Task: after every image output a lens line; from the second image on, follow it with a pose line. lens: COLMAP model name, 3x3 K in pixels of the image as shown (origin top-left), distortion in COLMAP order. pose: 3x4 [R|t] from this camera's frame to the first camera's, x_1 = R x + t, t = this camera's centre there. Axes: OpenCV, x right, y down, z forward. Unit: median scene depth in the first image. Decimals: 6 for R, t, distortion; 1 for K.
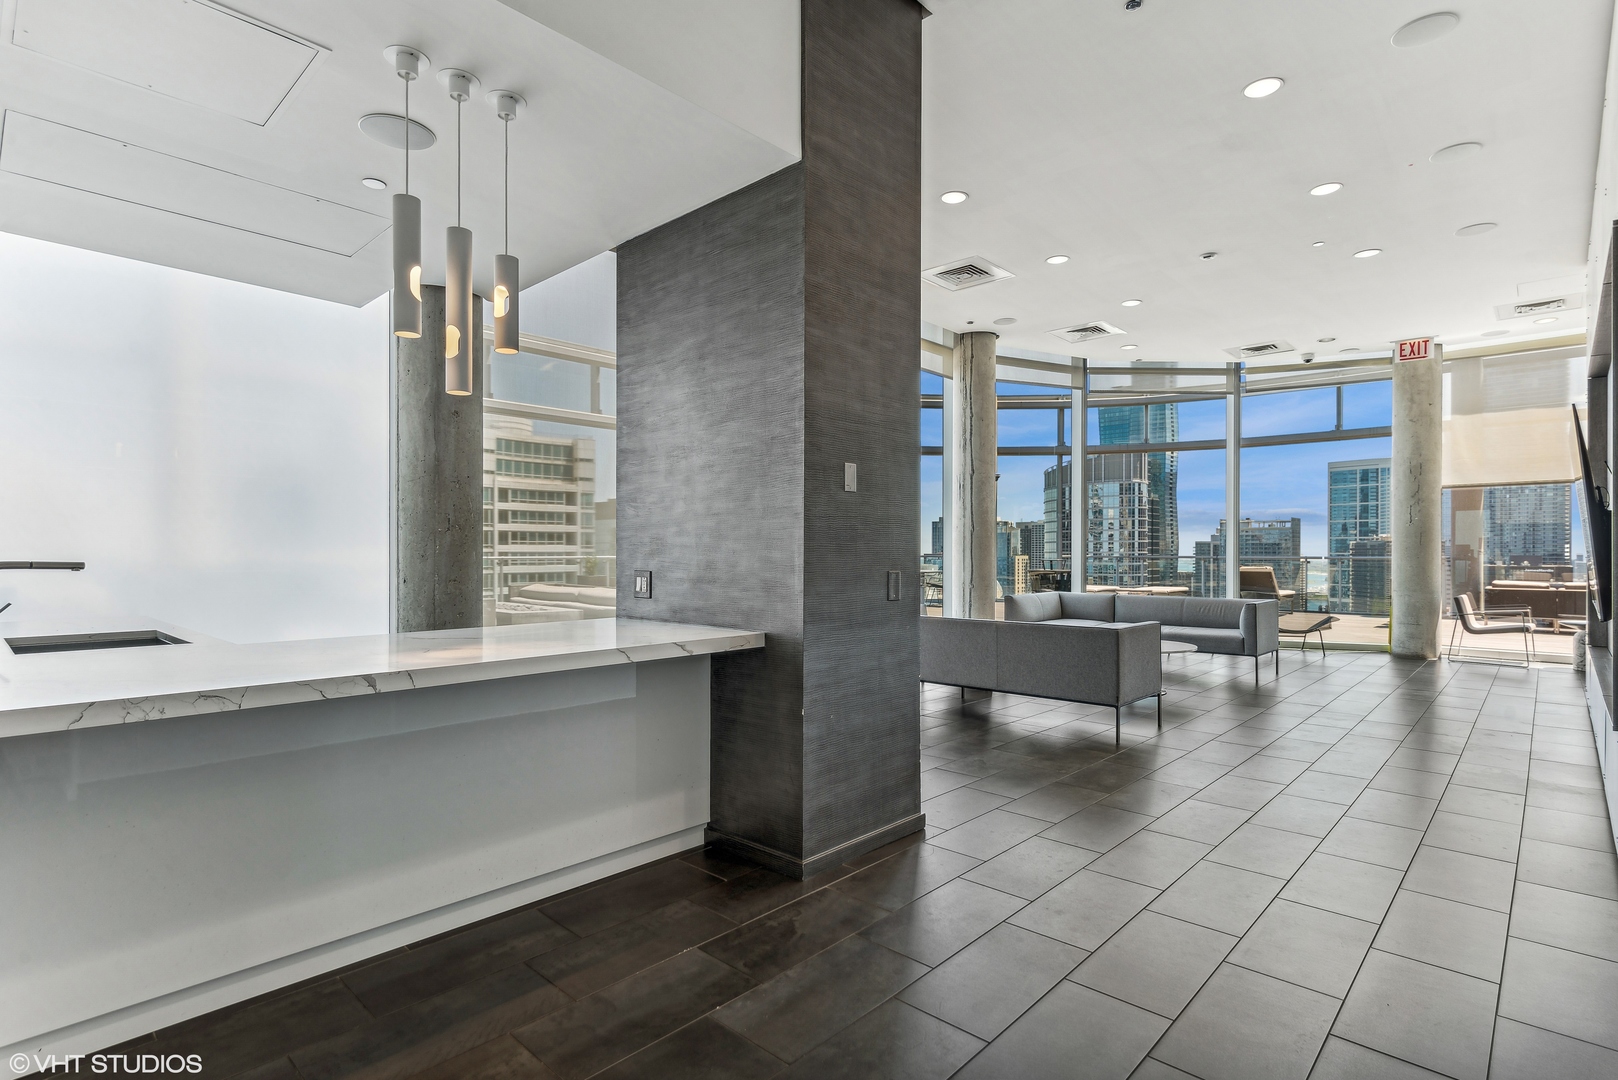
lens RADIAL K [[811.1, 0, 808.1], [0, 811.1, 550.9], [0, 0, 1]] dist [0.003154, -0.001412]
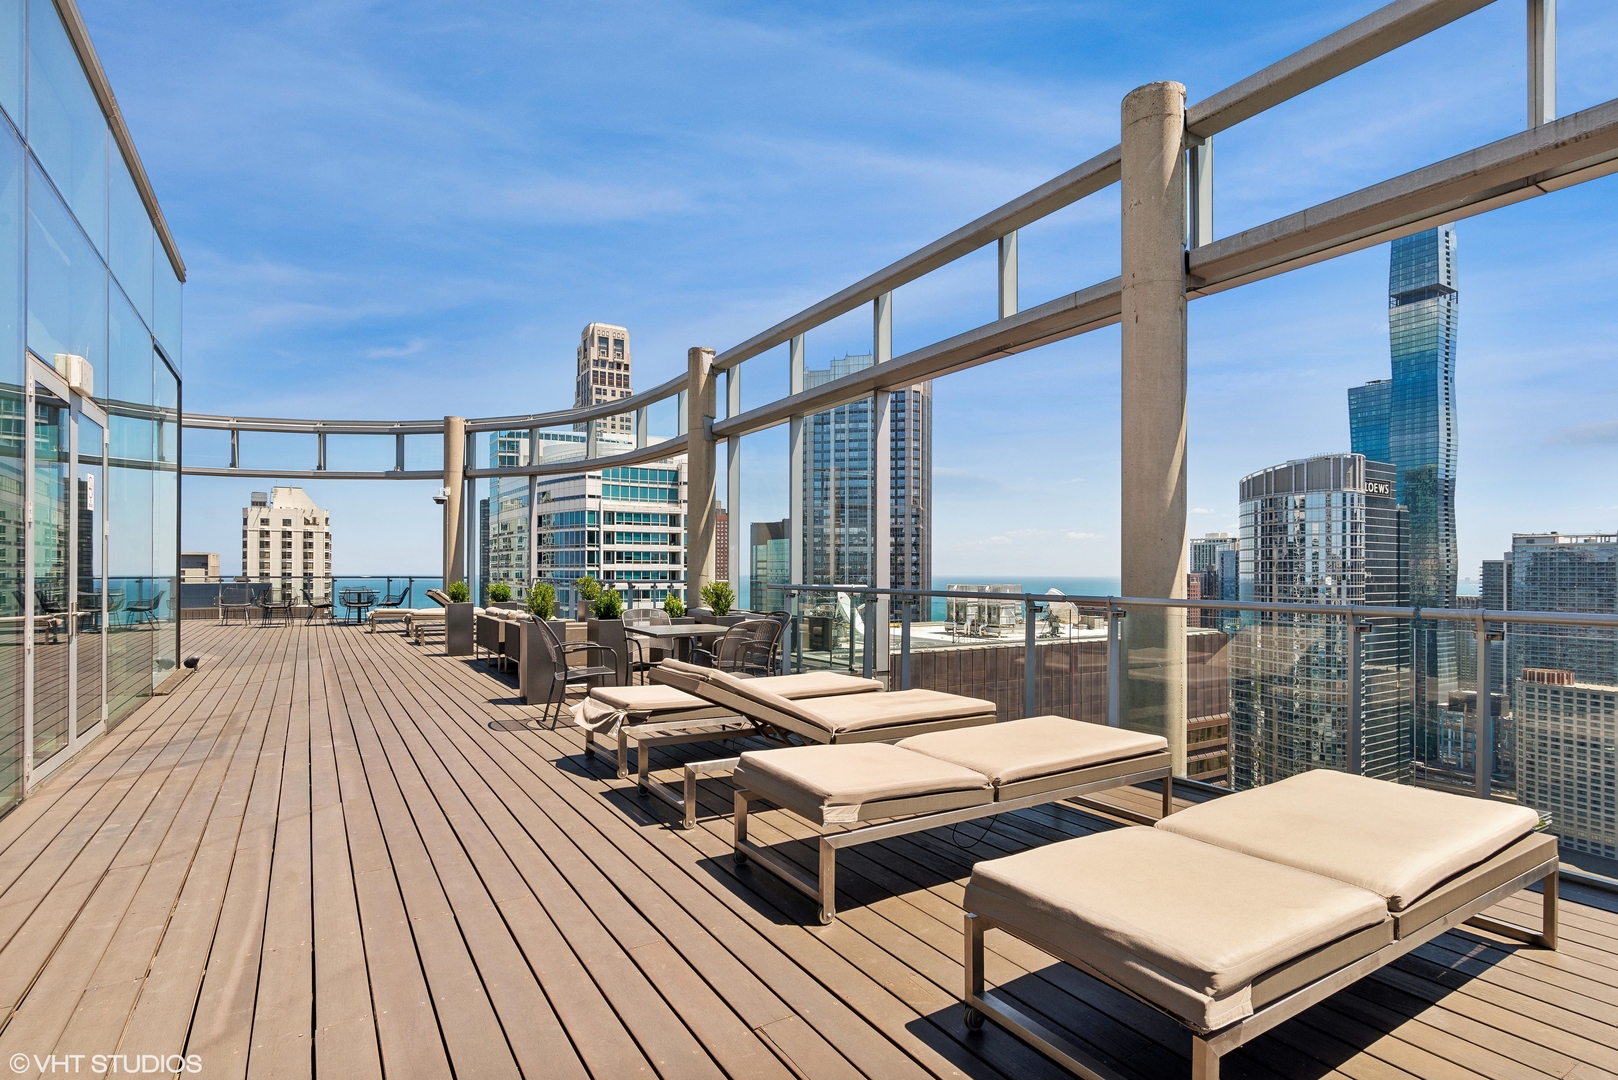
lens RADIAL K [[811.1, 0, 803.7], [0, 811.1, 565.5], [0, 0, 1]] dist [0.003154, -0.001412]
pose [[0.963464, 0.001761, -0.267831, 0.161409], [-0.003126, 0.999984, -0.004670, -0.000928], [0.267819, 0.005337, 0.963455, 0.028831]]
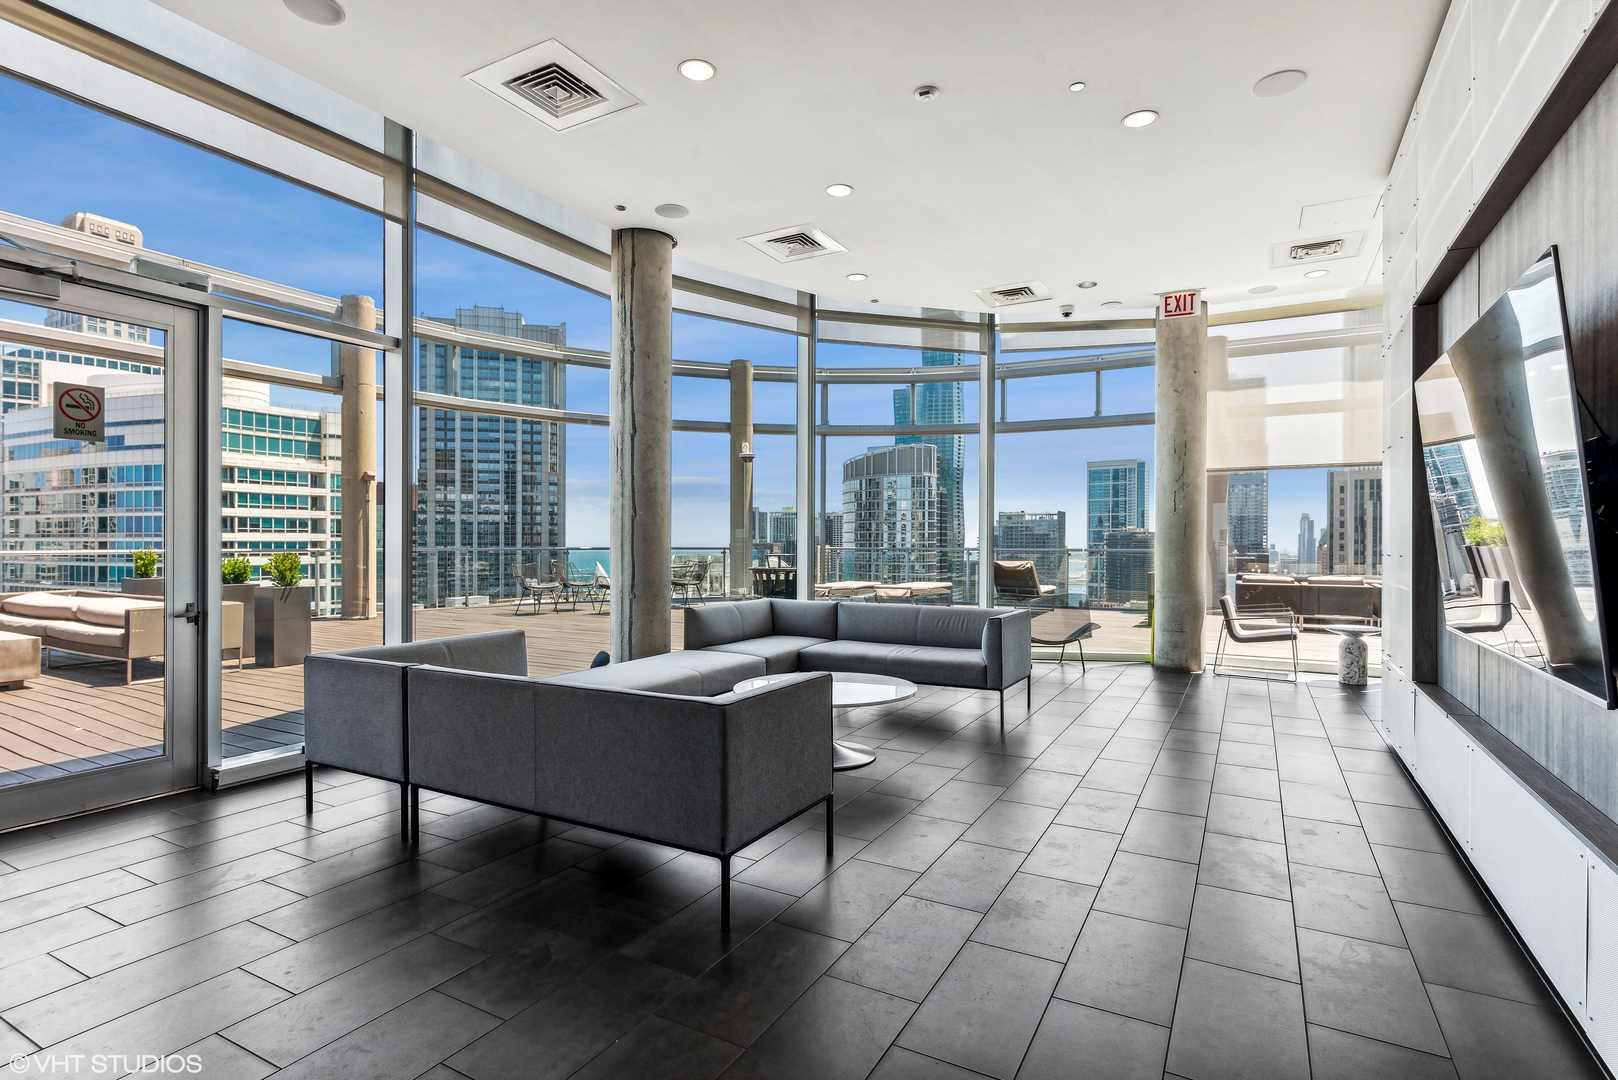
lens RADIAL K [[811.1, 0, 817.9], [0, 811.1, 541.2], [0, 0, 1]] dist [0.003154, -0.001412]
pose [[0.969144, 0.001223, 0.246493, 0.014336], [-0.001478, 0.999999, 0.000848, -0.000314], [-0.246492, -0.001186, 0.969144, 0.022530]]
